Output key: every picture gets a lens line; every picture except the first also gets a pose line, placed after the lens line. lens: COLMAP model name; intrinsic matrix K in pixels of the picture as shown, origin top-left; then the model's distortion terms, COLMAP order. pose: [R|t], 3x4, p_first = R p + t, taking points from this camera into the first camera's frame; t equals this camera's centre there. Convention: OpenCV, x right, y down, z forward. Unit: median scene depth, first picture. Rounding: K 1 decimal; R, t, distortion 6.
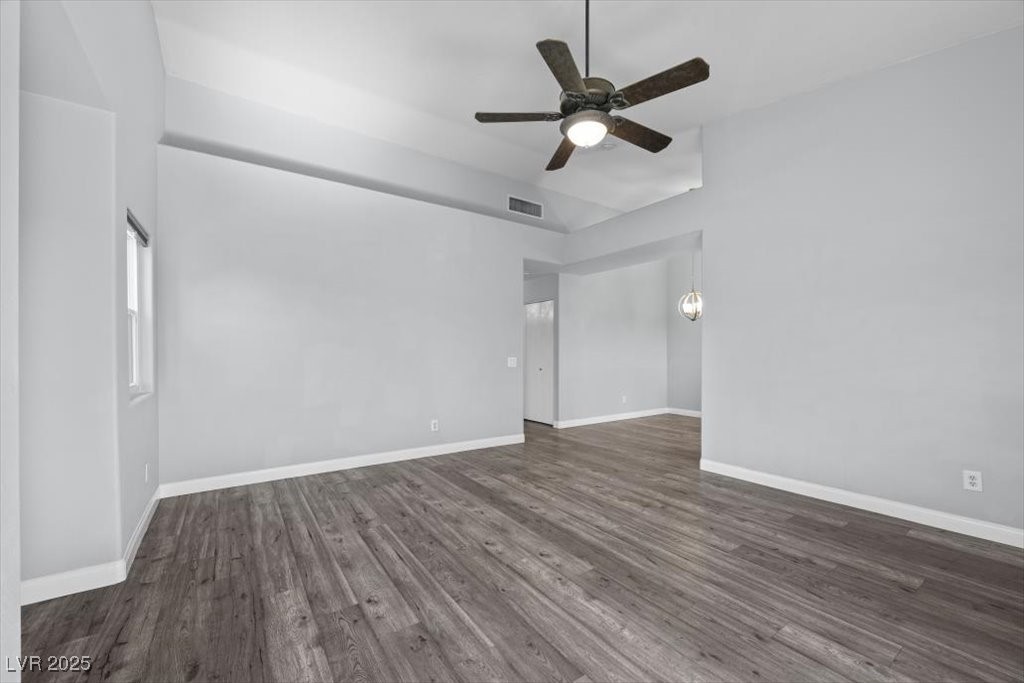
lens RADIAL K [[399.9, 0, 503.0], [0, 399.9, 344.4], [0, 0, 1]] dist [0.000974, 0.001977]
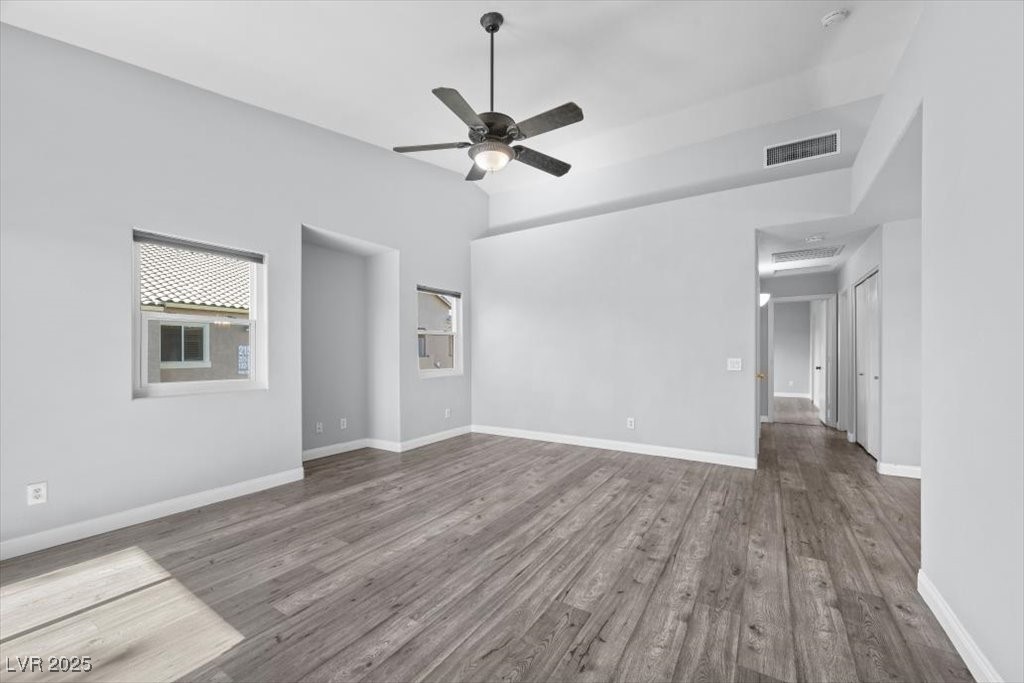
lens RADIAL K [[399.9, 0, 520.2], [0, 399.9, 356.7], [0, 0, 1]] dist [0.000974, 0.001977]
pose [[0.407422, 0.006851, -0.913214, 1.061129], [0.022162, 0.999603, 0.017386, 0.007932], [0.912971, -0.027322, 0.407109, 0.514072]]
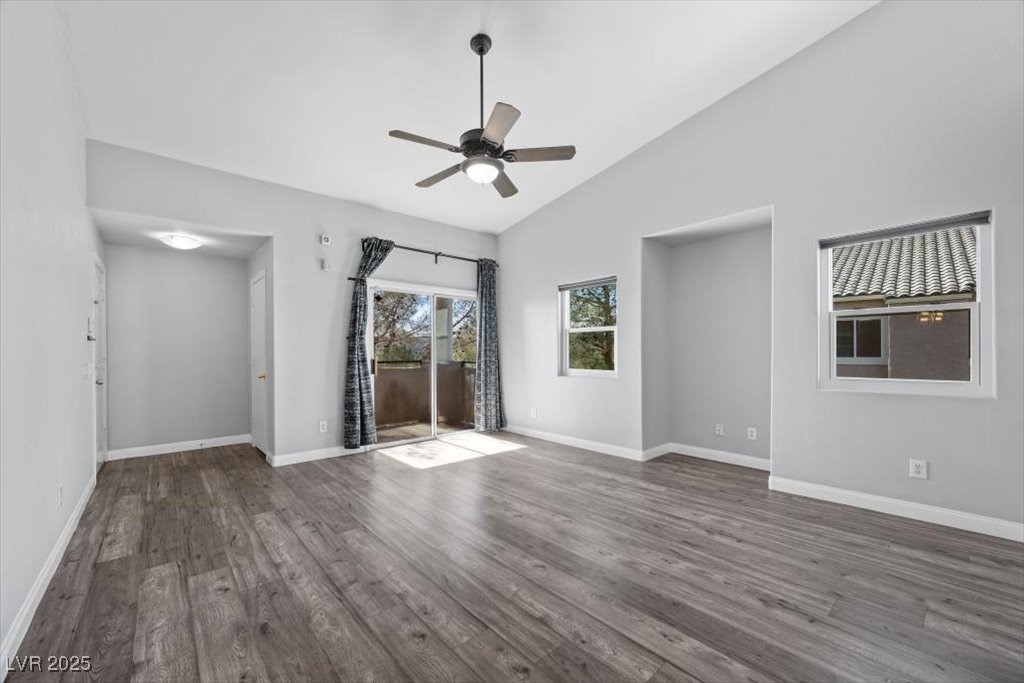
lens RADIAL K [[399.9, 0, 498.7], [0, 399.9, 356.4], [0, 0, 1]] dist [0.000974, 0.001977]
pose [[-0.994270, 0.011122, -0.106318, 0.240044], [0.012451, 0.999852, -0.011847, 0.037387], [0.106171, -0.013103, -0.994262, 1.841028]]
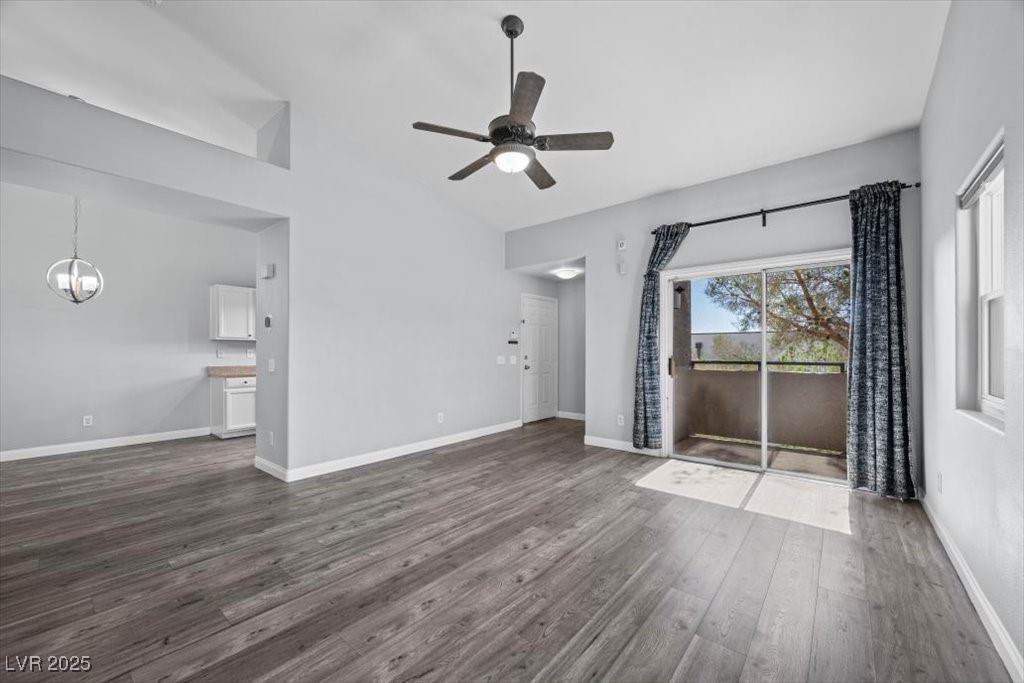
lens RADIAL K [[399.9, 0, 514.3], [0, 399.9, 349.0], [0, 0, 1]] dist [0.000974, 0.001977]
pose [[-0.276385, 0.007663, 0.961016, -0.740366], [-0.019653, 0.999714, -0.013624, 0.019550], [-0.960846, -0.022653, -0.276156, 1.094771]]
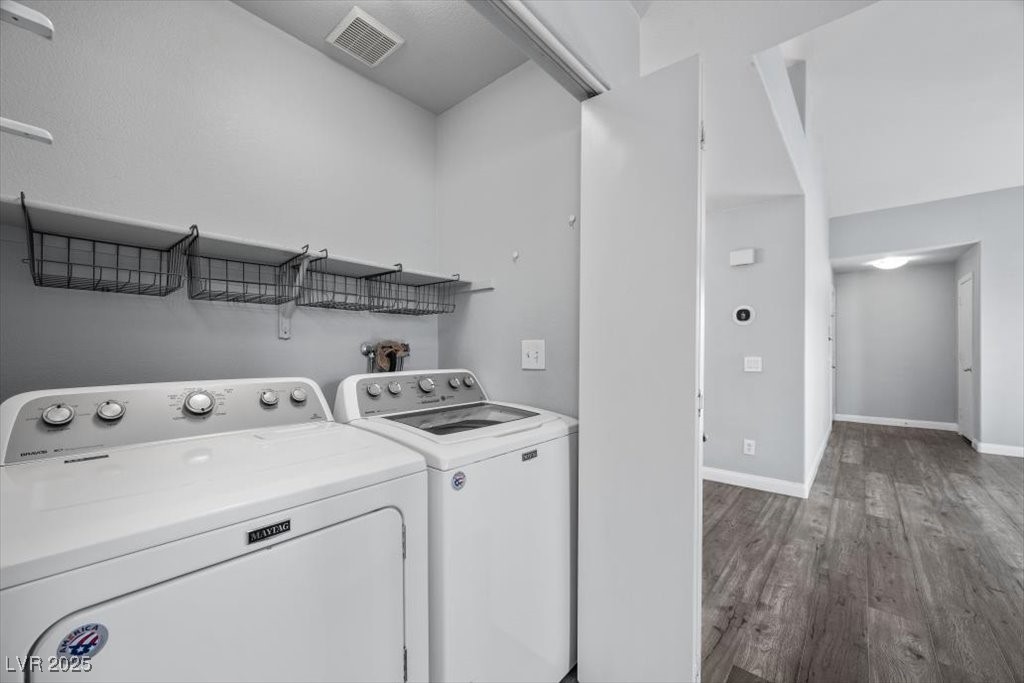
lens RADIAL K [[399.9, 0, 521.2], [0, 399.9, 346.7], [0, 0, 1]] dist [0.000974, 0.001977]
pose [[-0.265001, 0.009903, 0.964197, -0.166908], [-0.020914, 0.999653, -0.016015, 0.056015], [-0.964021, -0.024409, -0.264702, 2.503434]]
